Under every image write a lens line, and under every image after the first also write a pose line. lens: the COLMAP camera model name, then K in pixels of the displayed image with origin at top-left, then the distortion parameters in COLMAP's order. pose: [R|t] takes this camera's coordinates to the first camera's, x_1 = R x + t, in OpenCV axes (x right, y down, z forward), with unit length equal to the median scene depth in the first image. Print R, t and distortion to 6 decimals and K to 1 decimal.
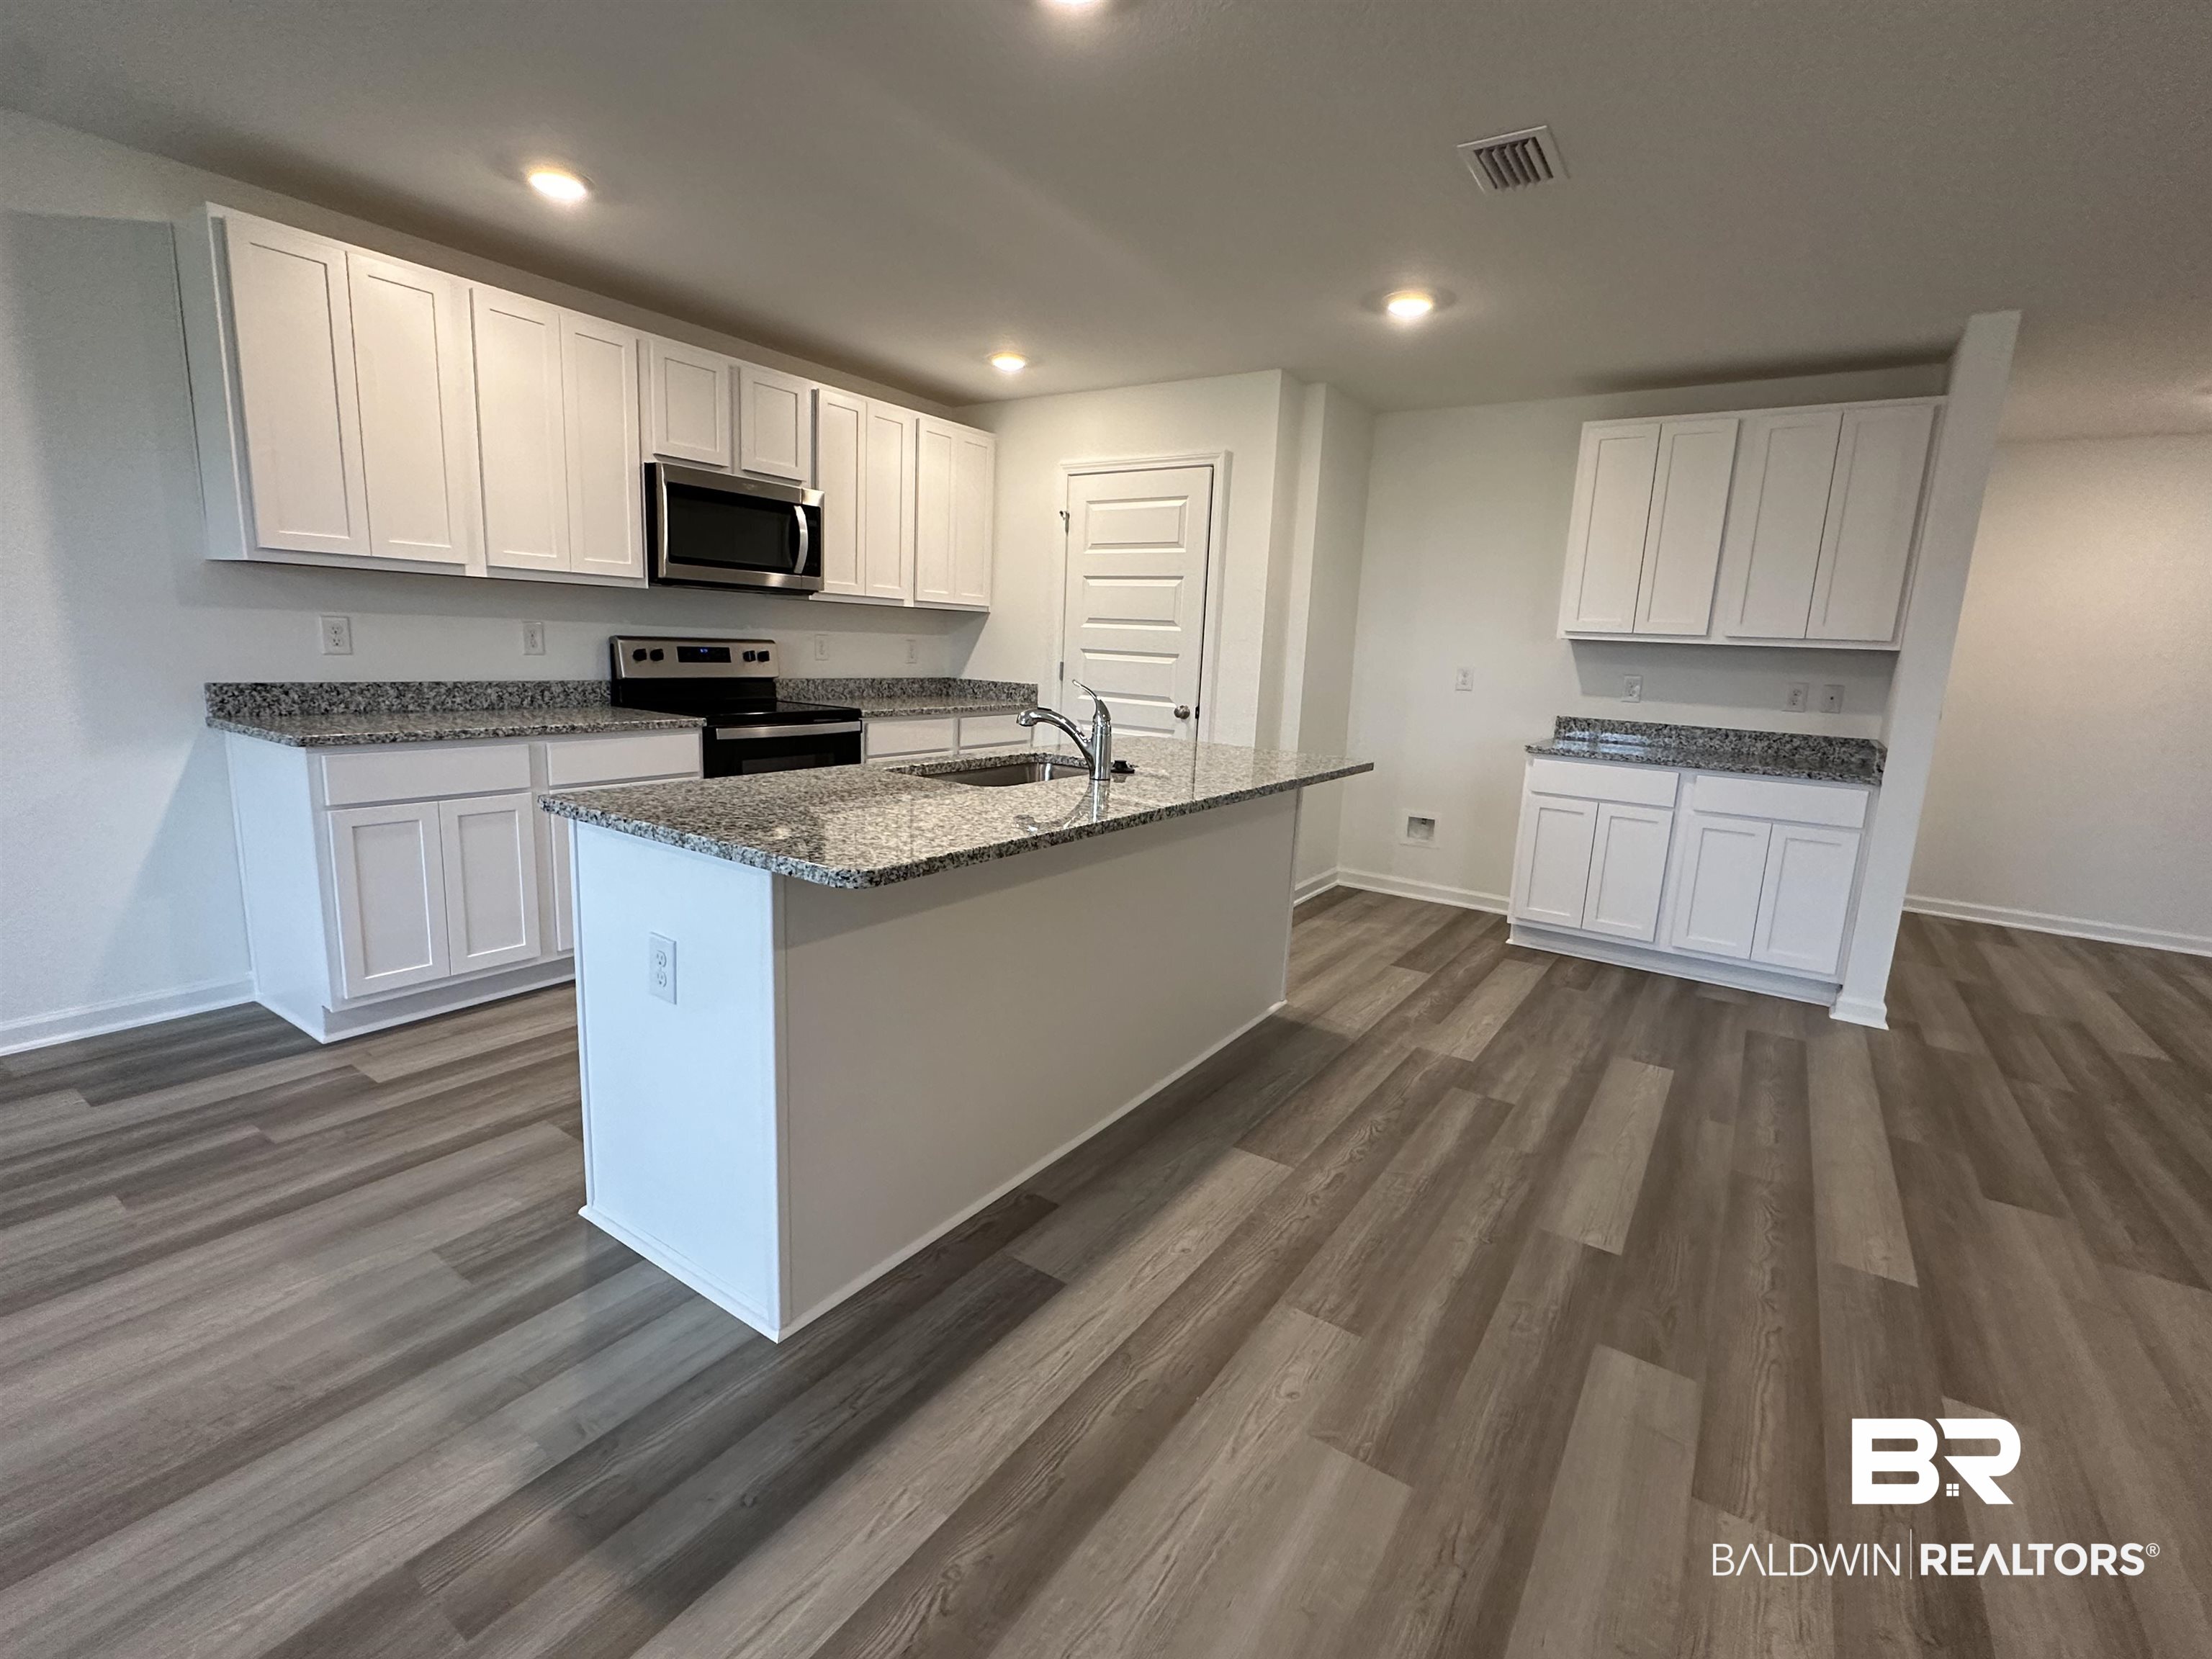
lens RADIAL K [[1007.2, 0, 1106.5], [0, 1007.2, 819.6], [0, 0, 1]] dist [-0.002582, -0.000447]
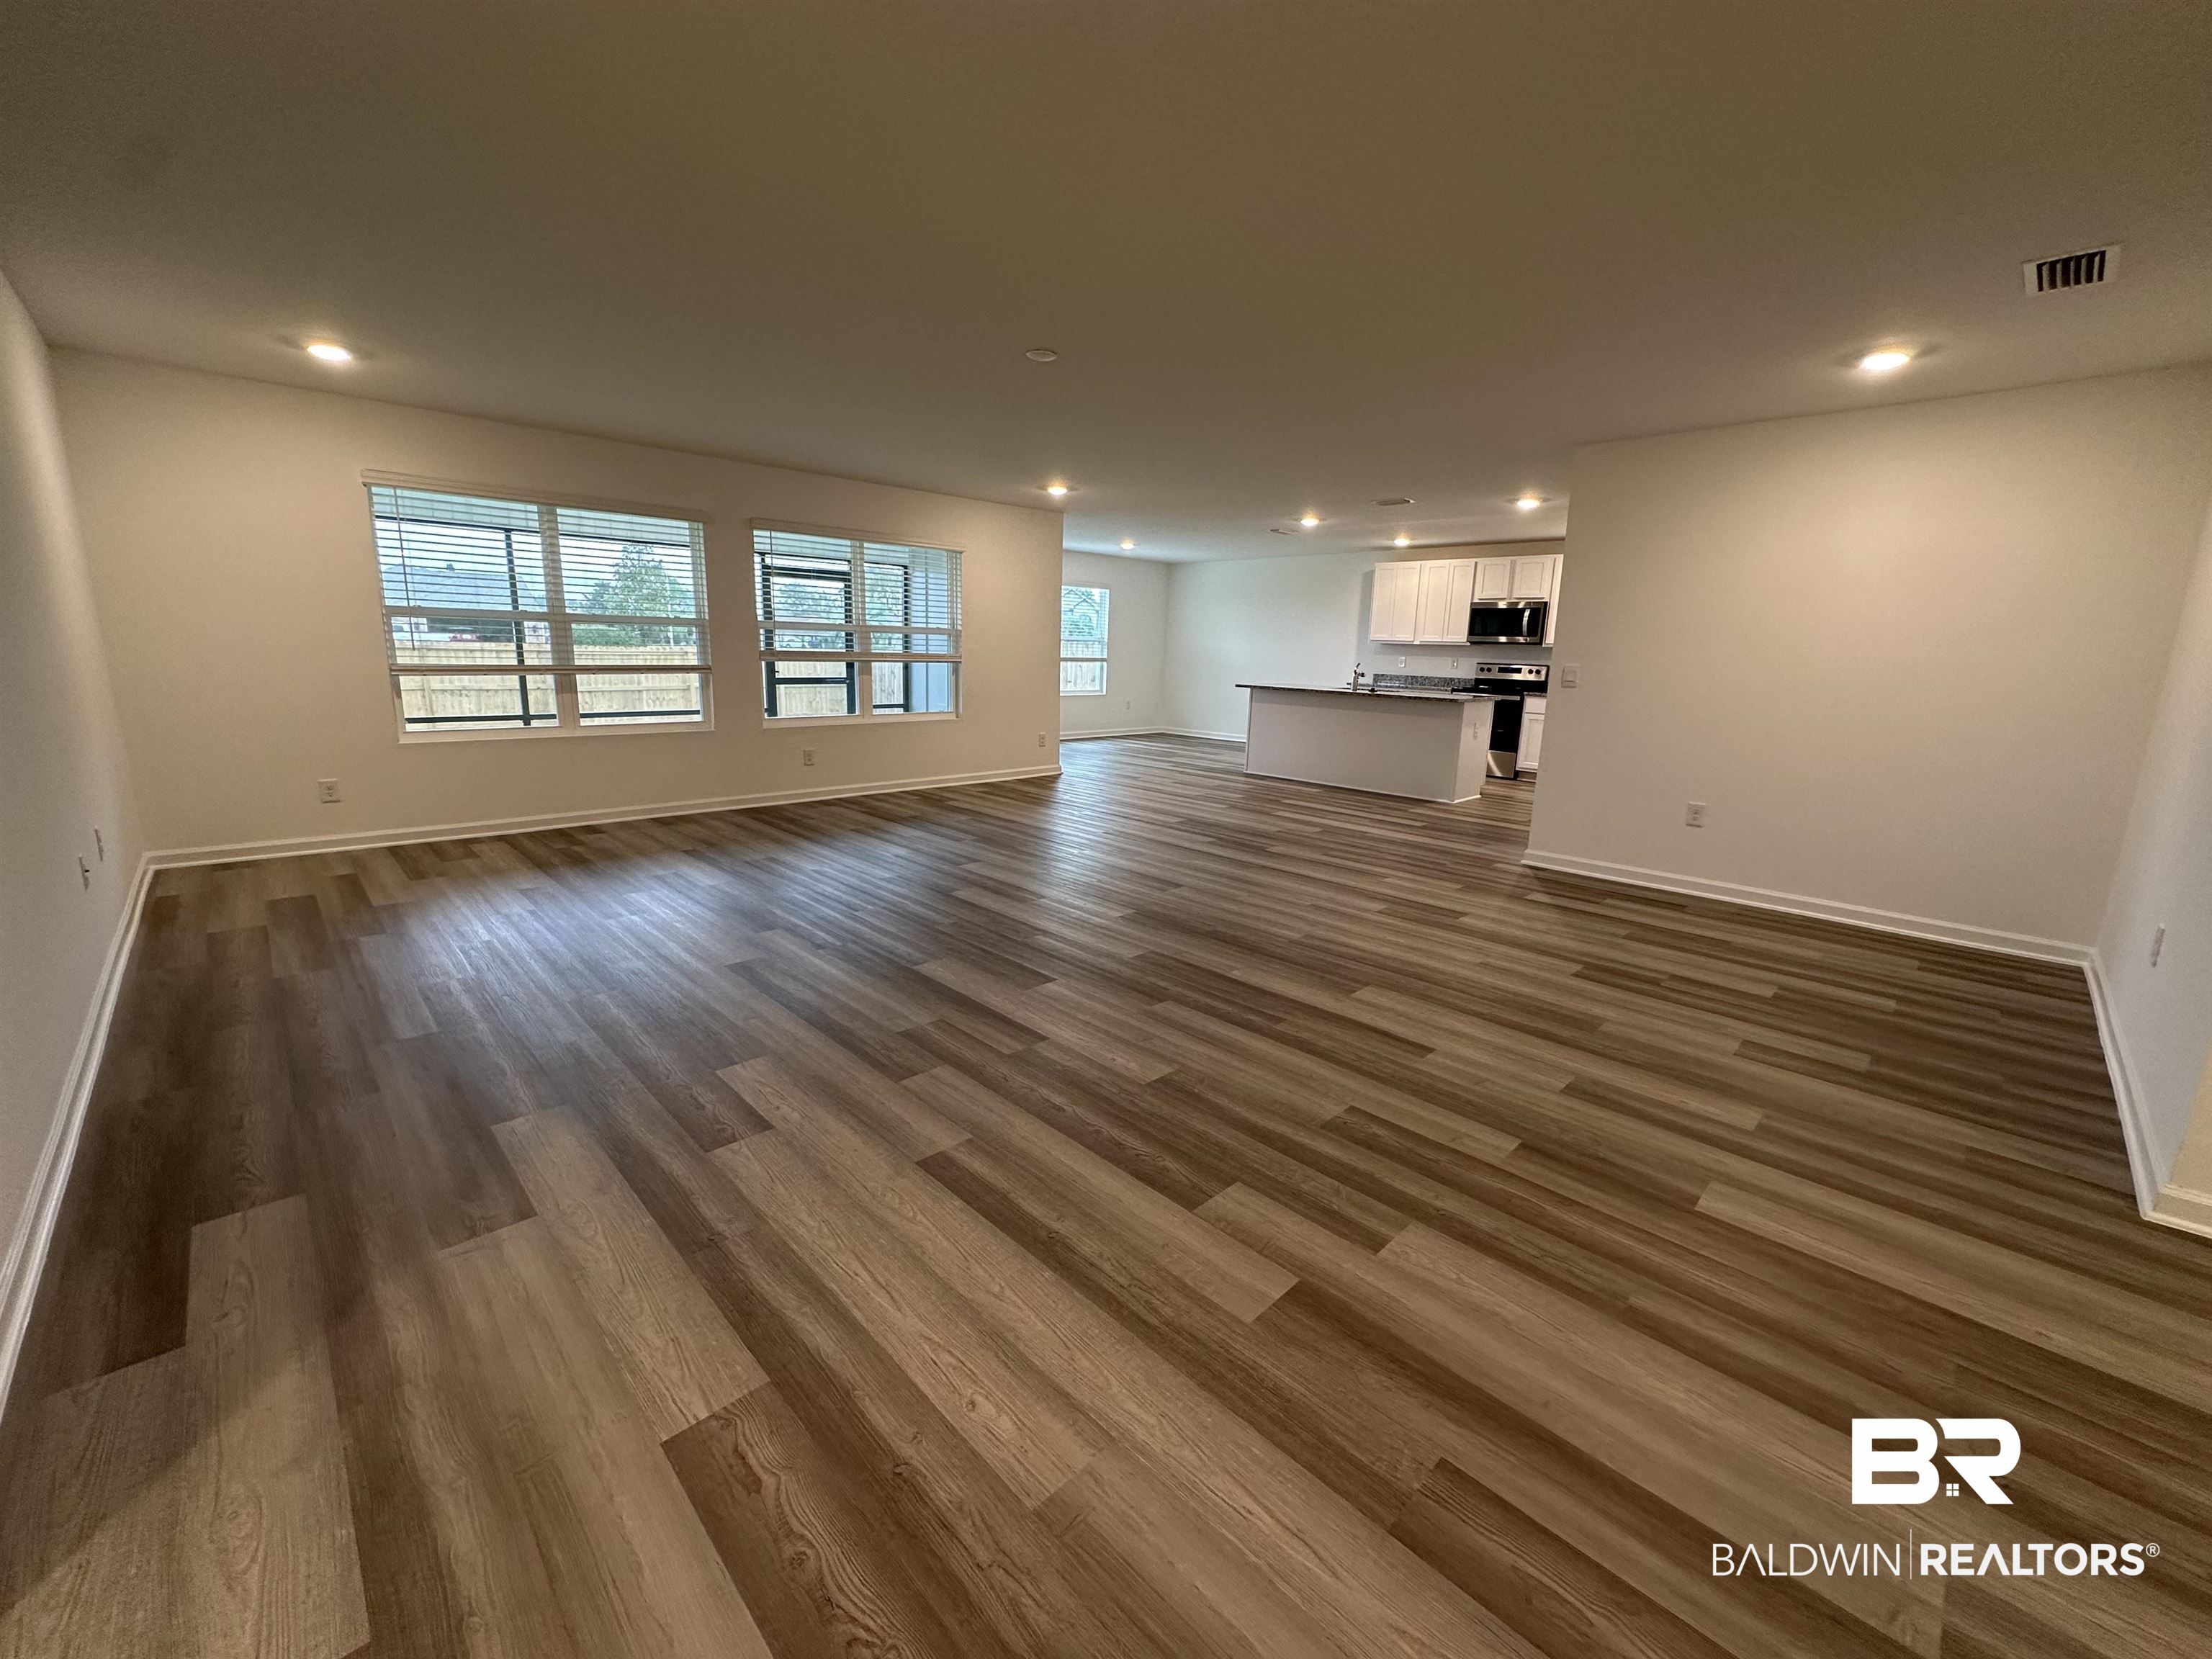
lens RADIAL K [[899.3, 0, 1096.0], [0, 899.3, 829.0], [0, 0, 1]] dist [-0.004349, 0.000464]
pose [[-0.191708, 0.141955, -0.971132, 3.083895], [-0.218714, 0.958423, 0.183273, 0.051909], [0.956772, 0.247535, -0.152690, 0.654147]]
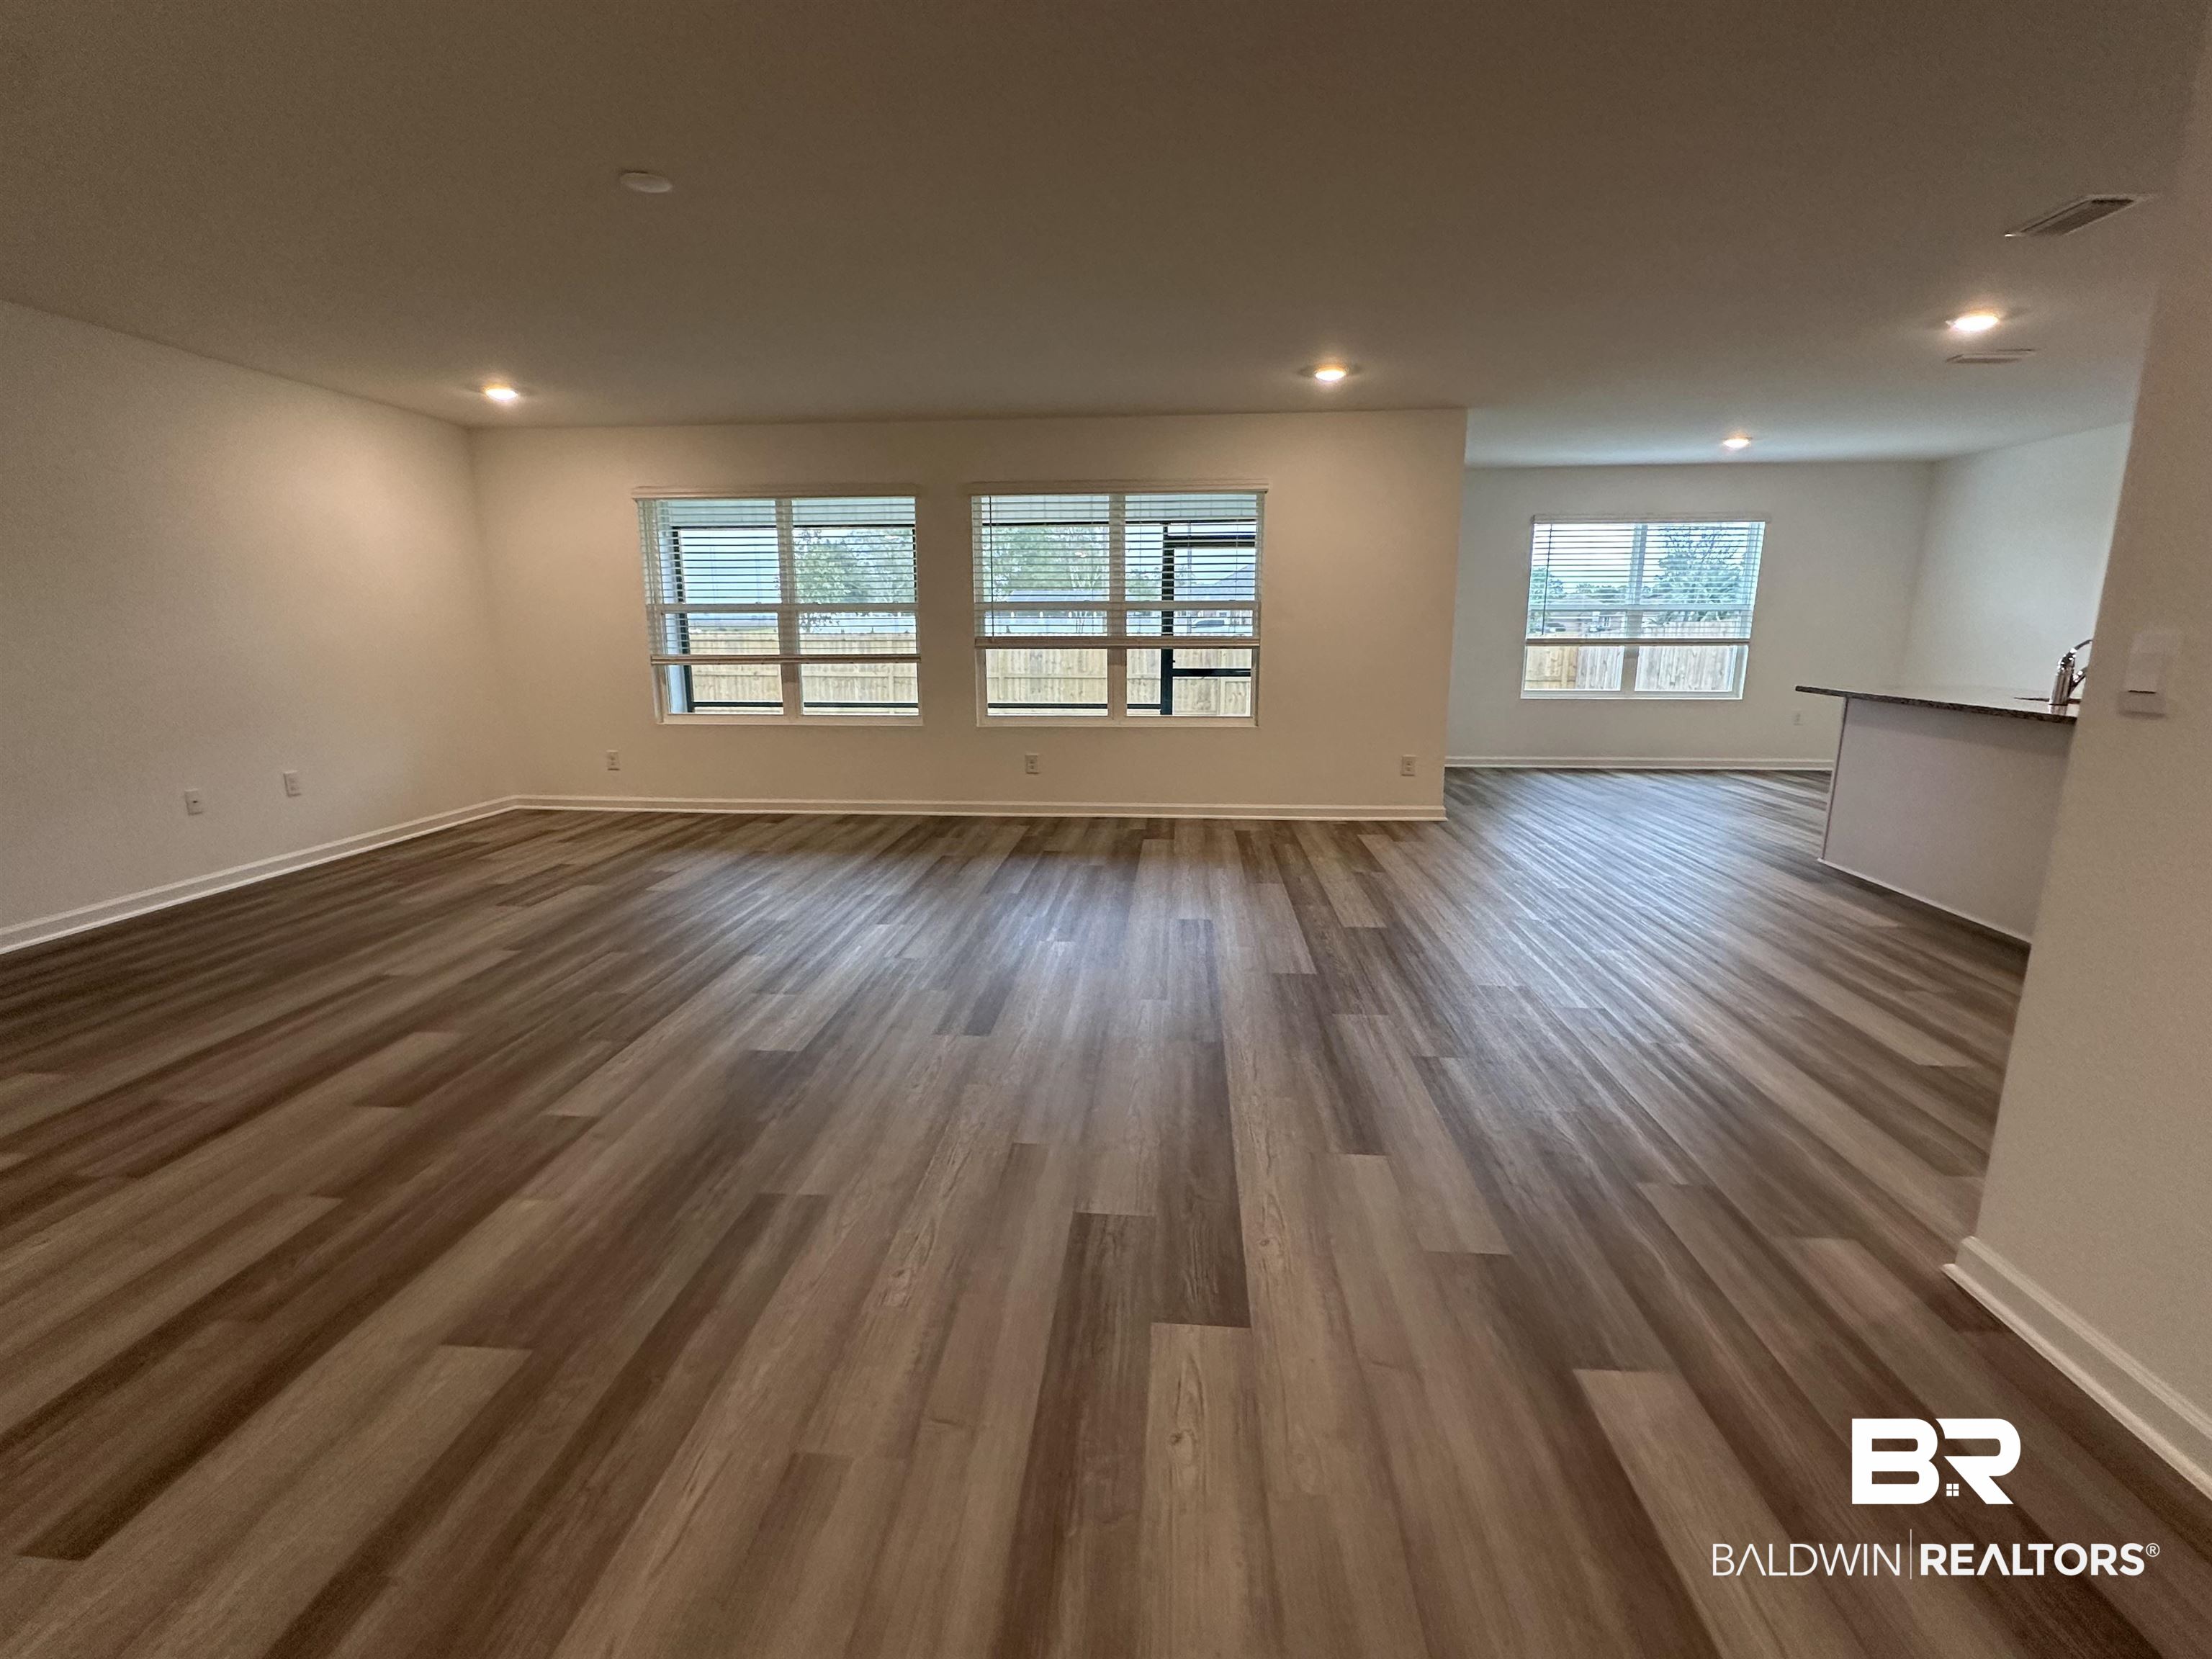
lens RADIAL K [[1007.2, 0, 1095.1], [0, 1007.2, 822.9], [0, 0, 1]] dist [-0.002582, -0.000447]
pose [[-0.870827, 0.050419, -0.488997, 1.810150], [-0.130944, 0.934997, 0.329597, -0.164097], [0.473829, 0.351053, -0.807619, 1.450928]]
